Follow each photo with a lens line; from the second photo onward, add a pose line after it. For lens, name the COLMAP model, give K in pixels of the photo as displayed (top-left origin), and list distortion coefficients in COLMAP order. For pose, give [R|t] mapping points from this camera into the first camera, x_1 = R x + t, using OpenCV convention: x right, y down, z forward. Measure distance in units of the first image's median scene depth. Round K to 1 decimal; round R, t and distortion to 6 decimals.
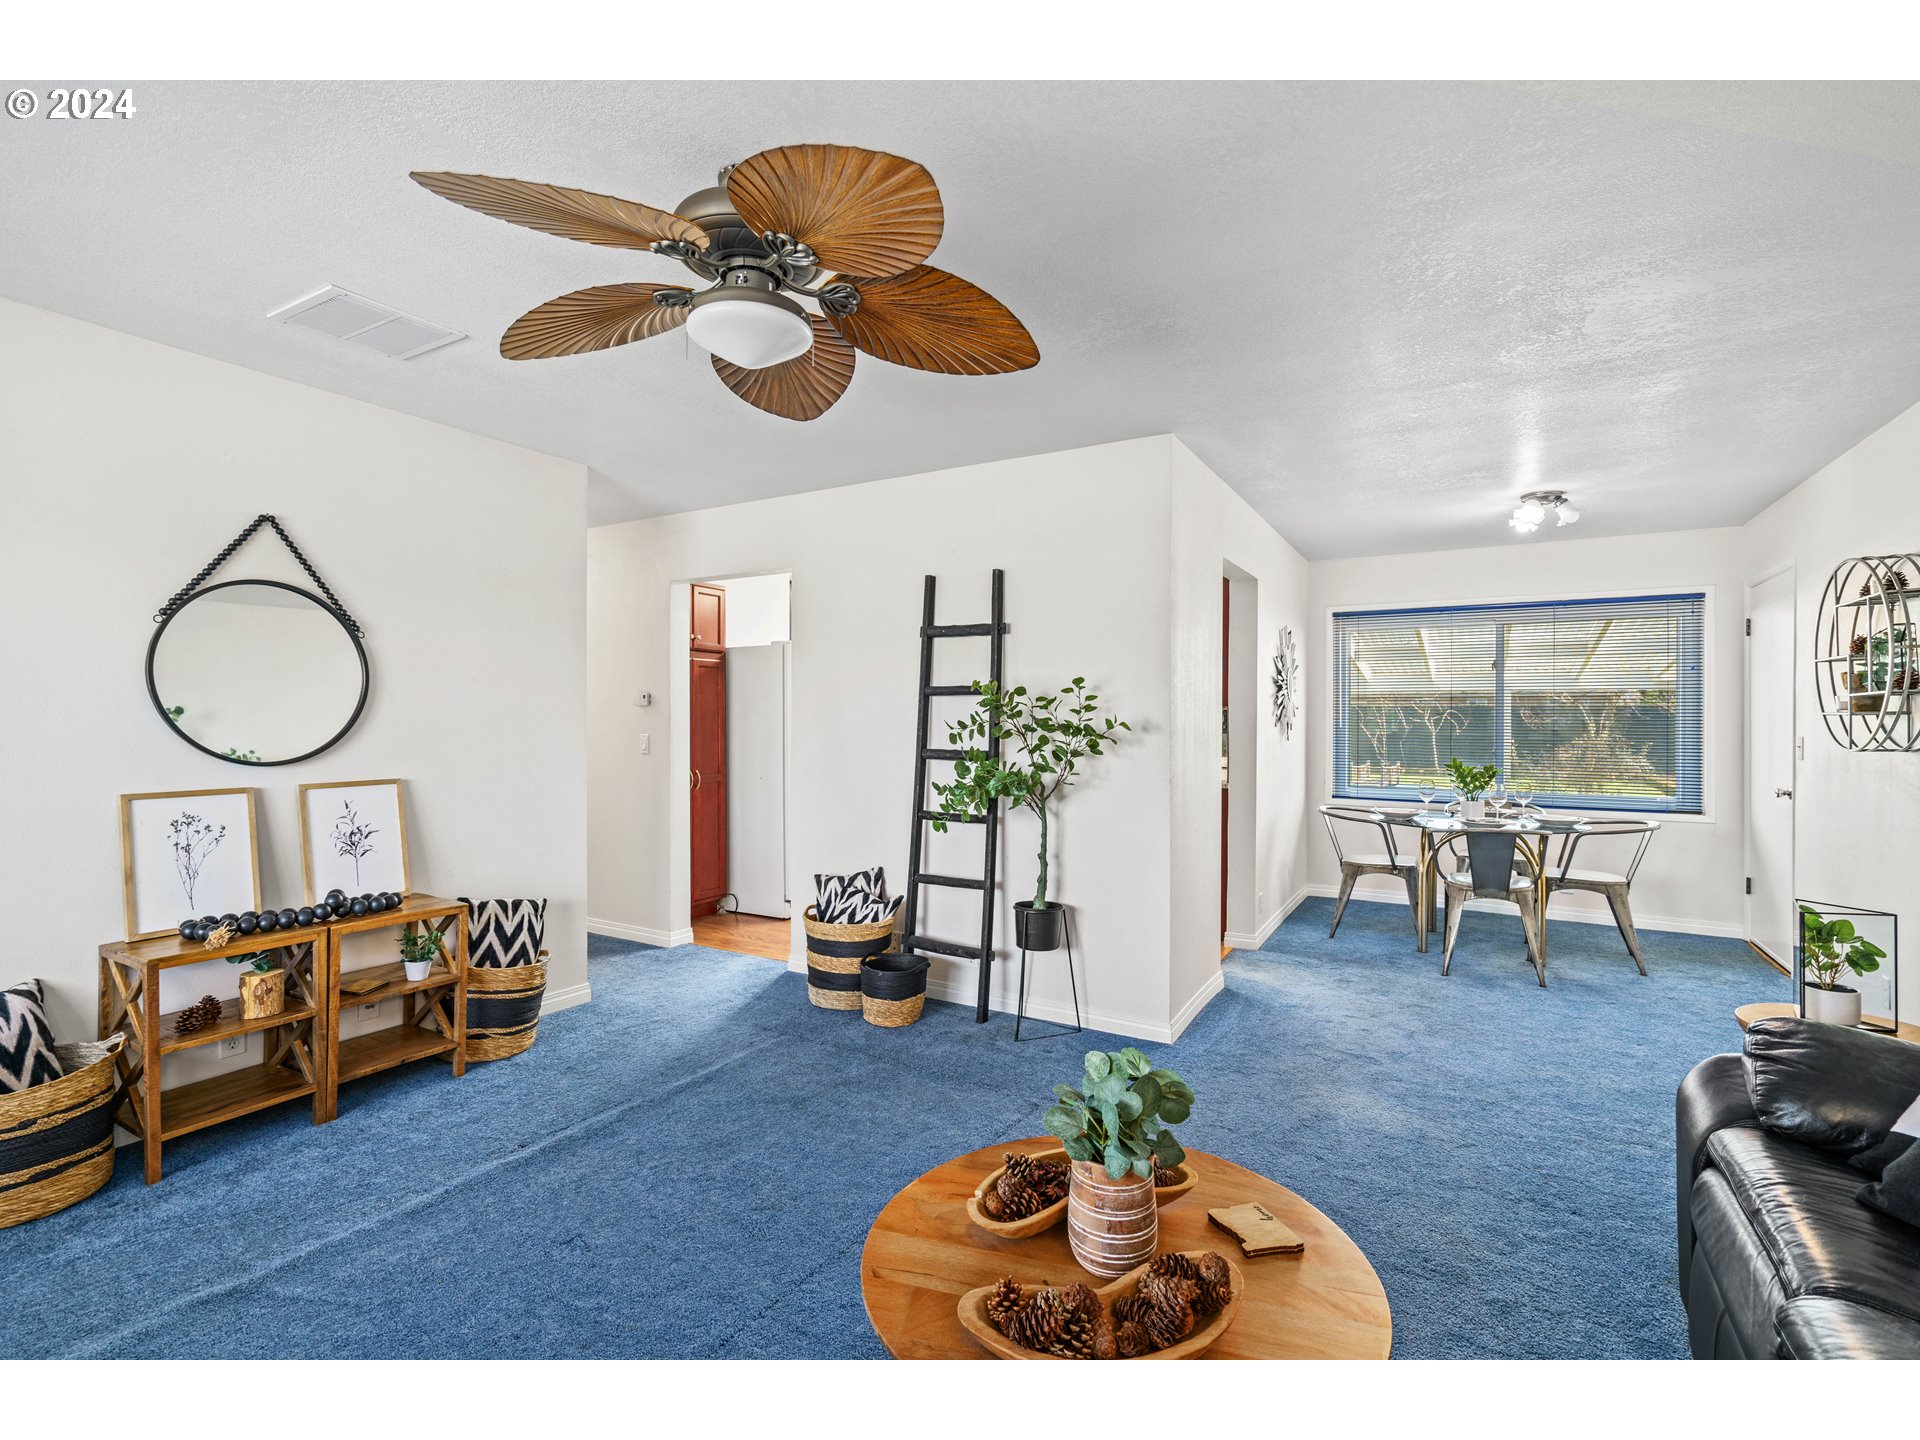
lens RADIAL K [[897.3, 0, 960.4], [0, 897.3, 722.3], [0, 0, 1]] dist [0.003282, 0.000441]
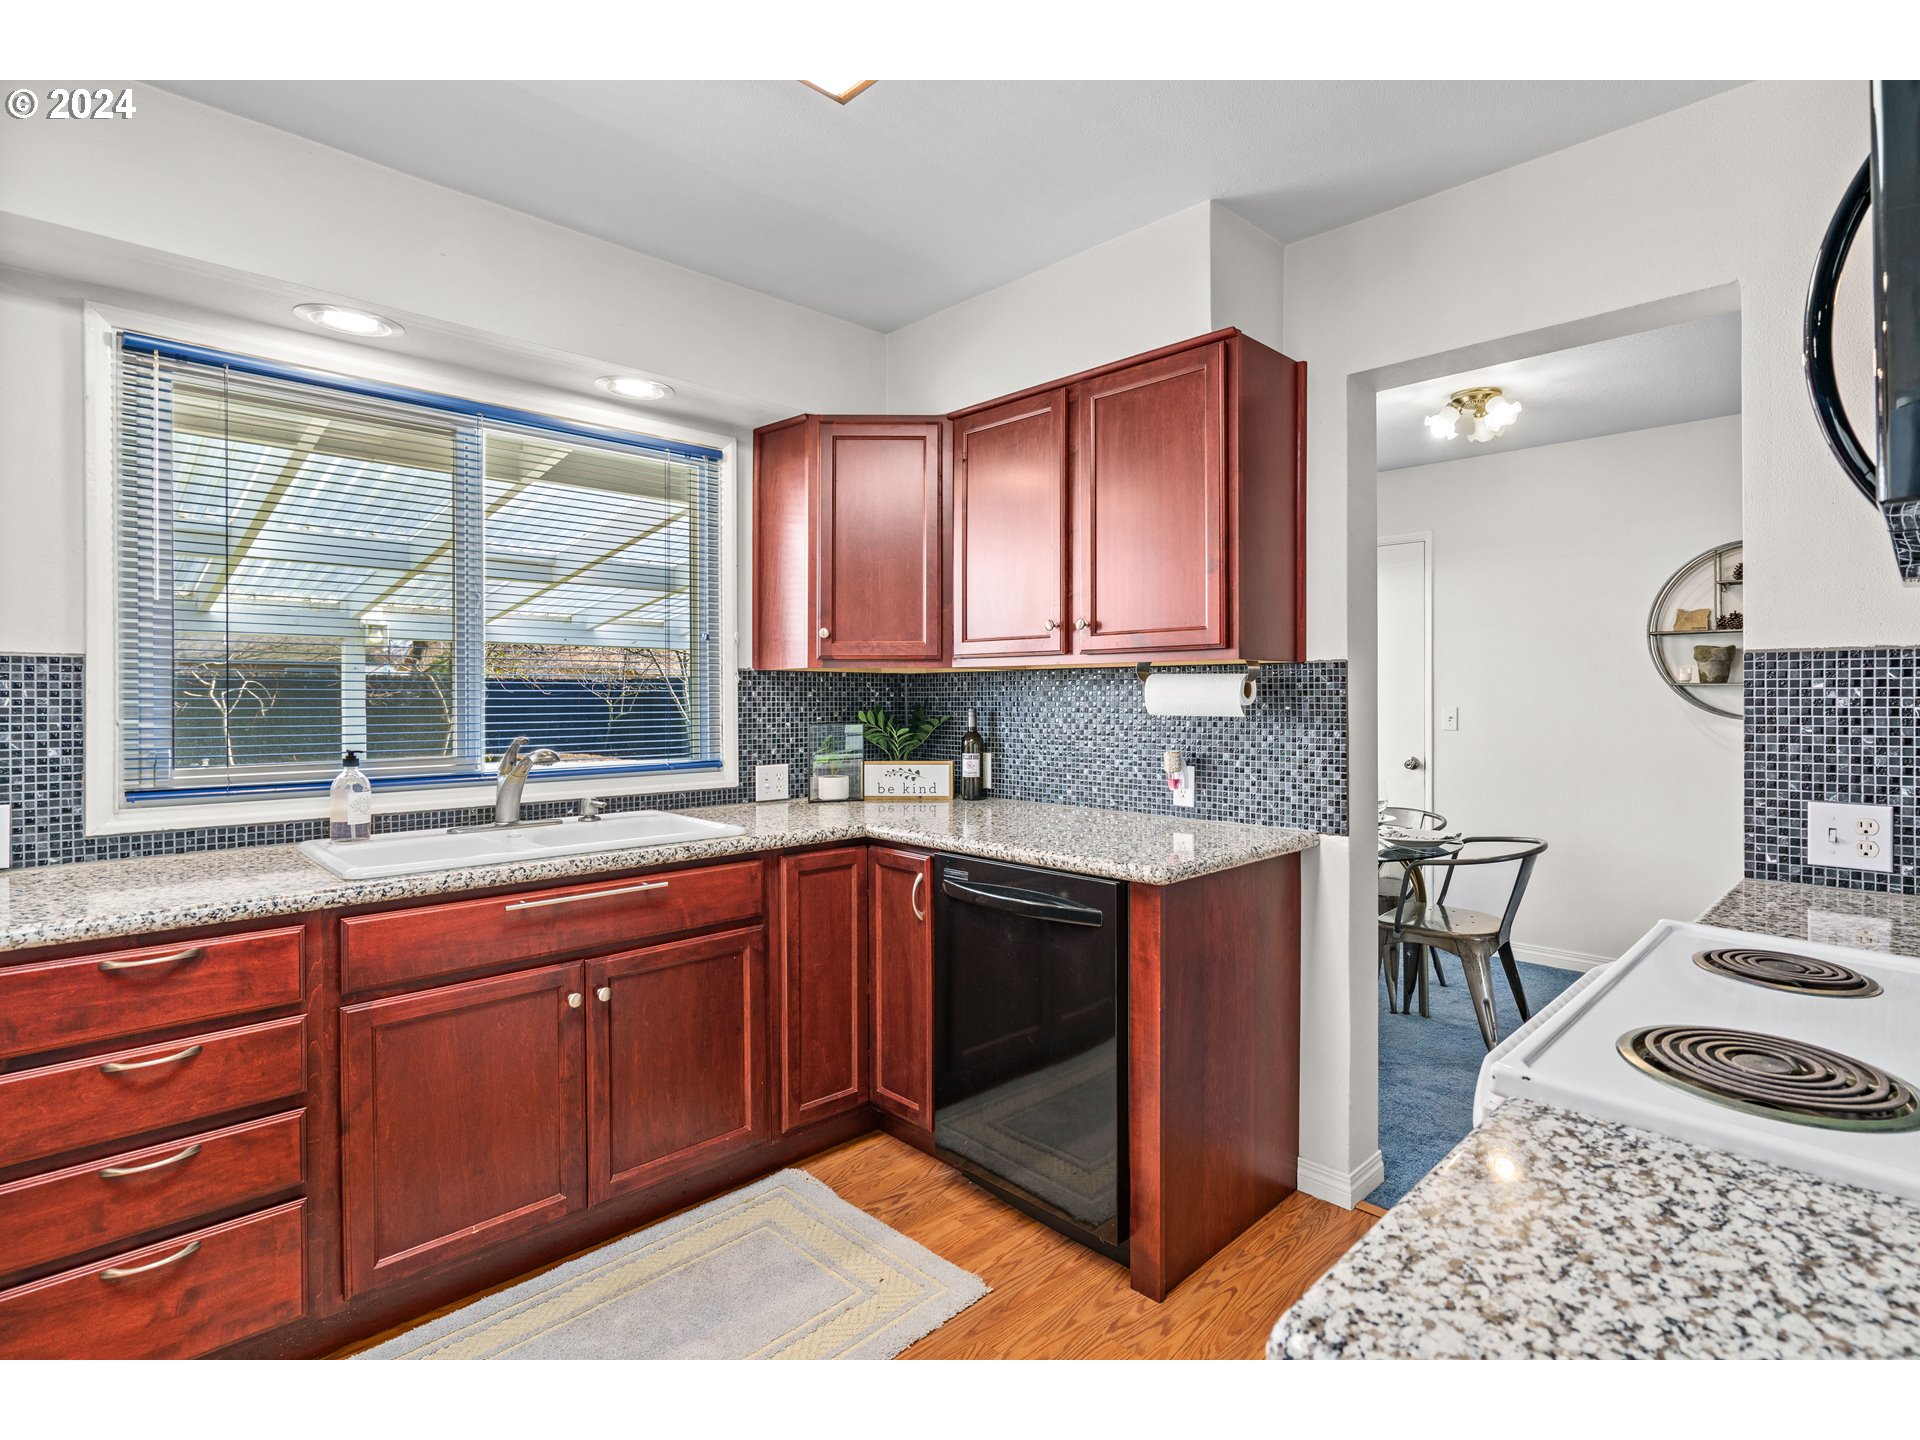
lens RADIAL K [[958.5, 0, 1010.3], [0, 958.5, 699.1], [0, 0, 1]] dist [0.003328, -0.000114]
pose [[0.247499, -0.004699, 0.968877, -0.170539], [0.004756, 0.999982, 0.003635, -0.000715], [-0.968876, 0.003708, 0.247517, 0.968867]]
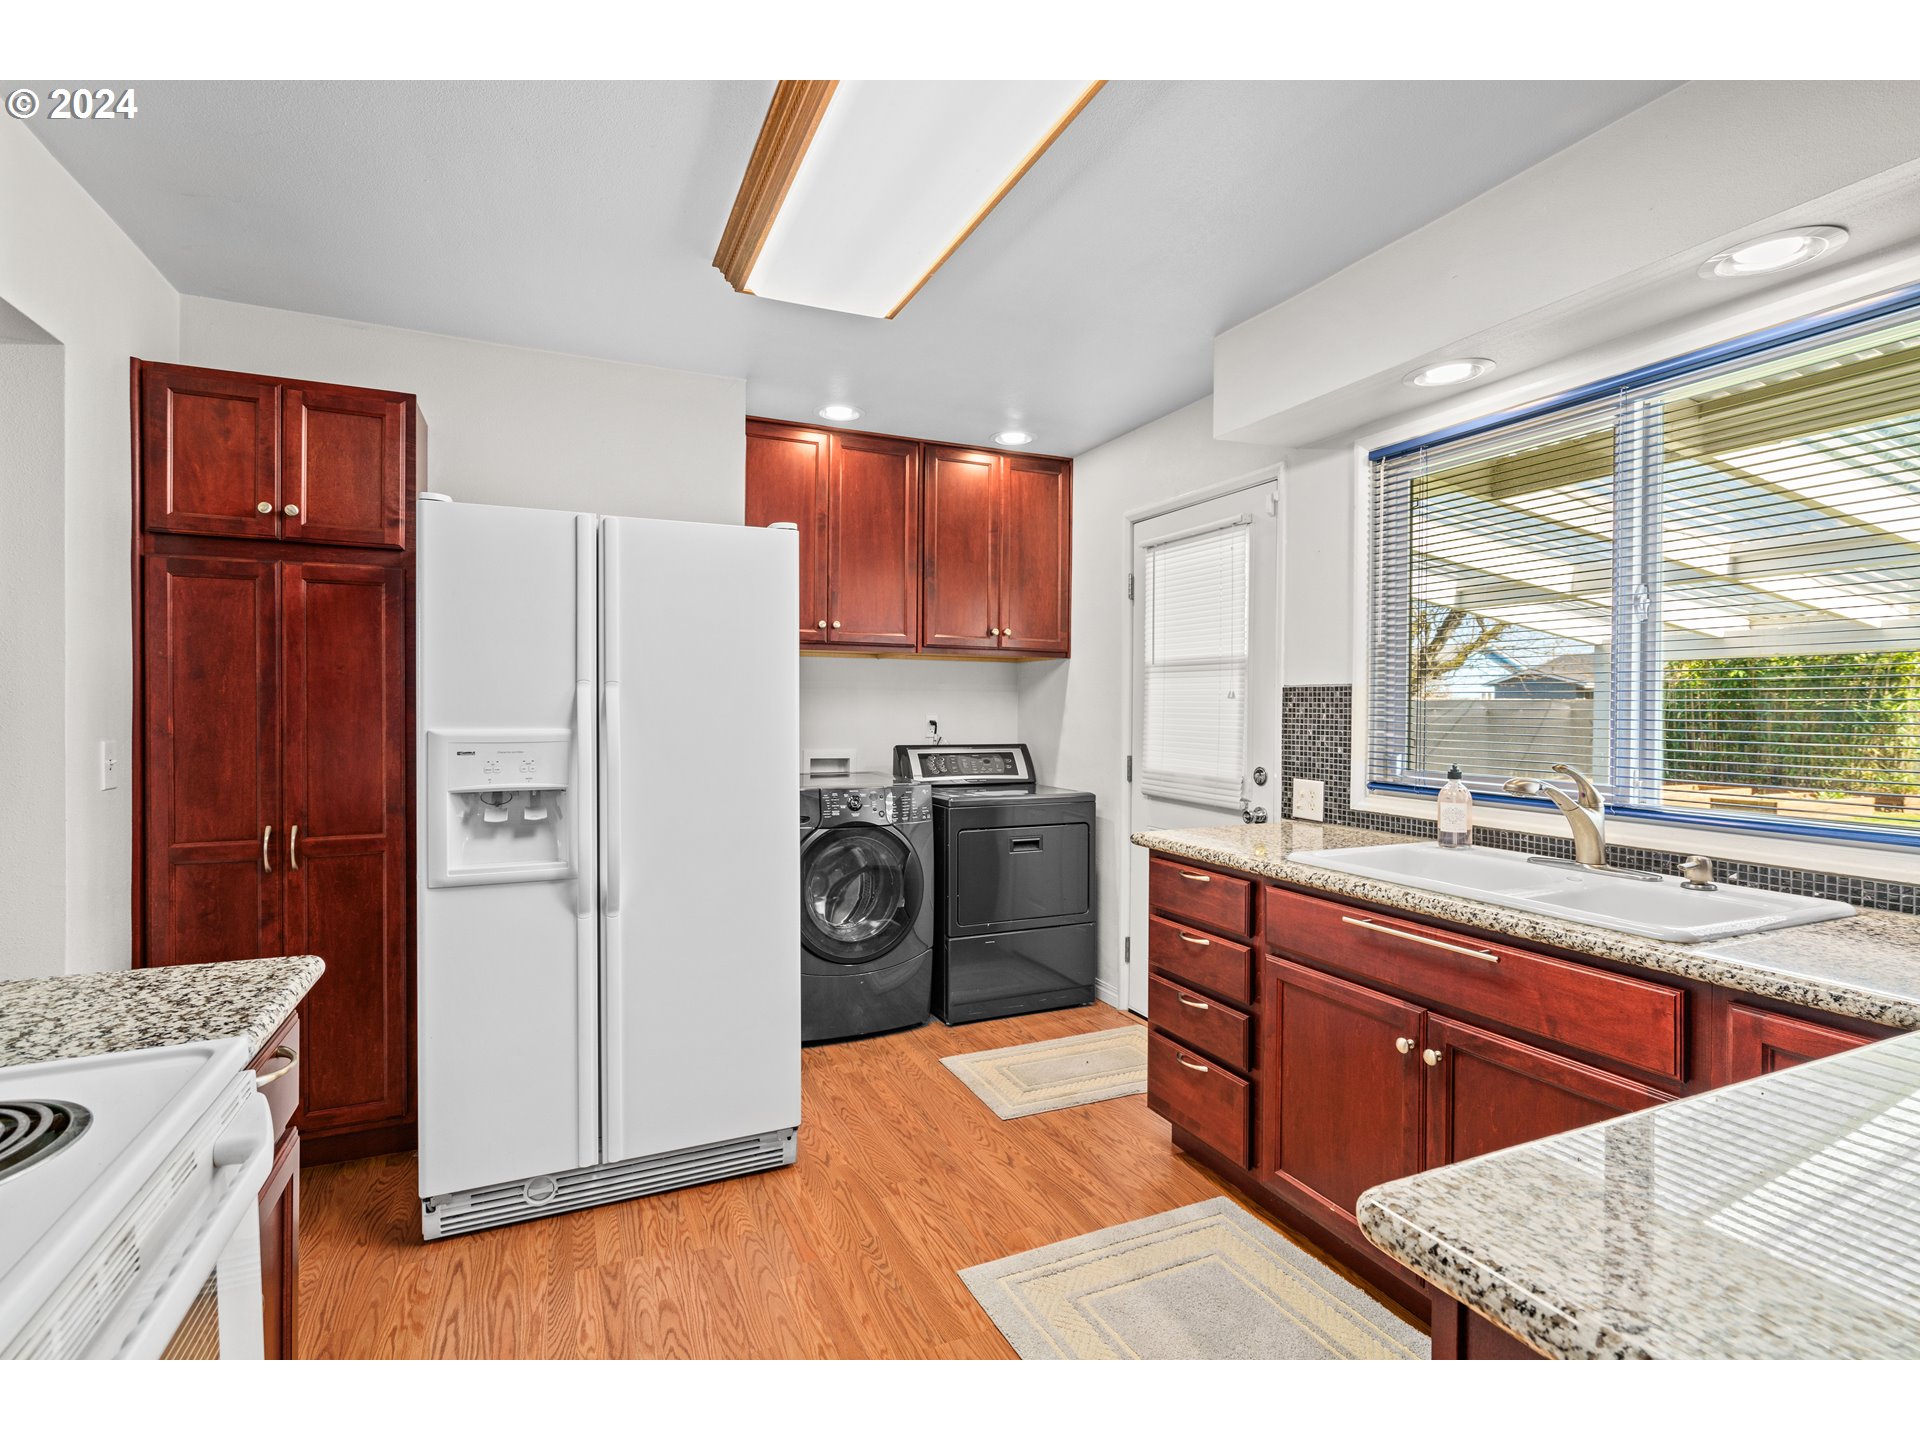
lens RADIAL K [[897.3, 0, 967.1], [0, 897.3, 713.8], [0, 0, 1]] dist [0.003282, 0.000441]
pose [[0.816116, 0.007153, -0.577843, 0.208932], [-0.007040, 0.999972, 0.002436, -0.001393], [0.577845, 0.002080, 0.816144, 0.871825]]
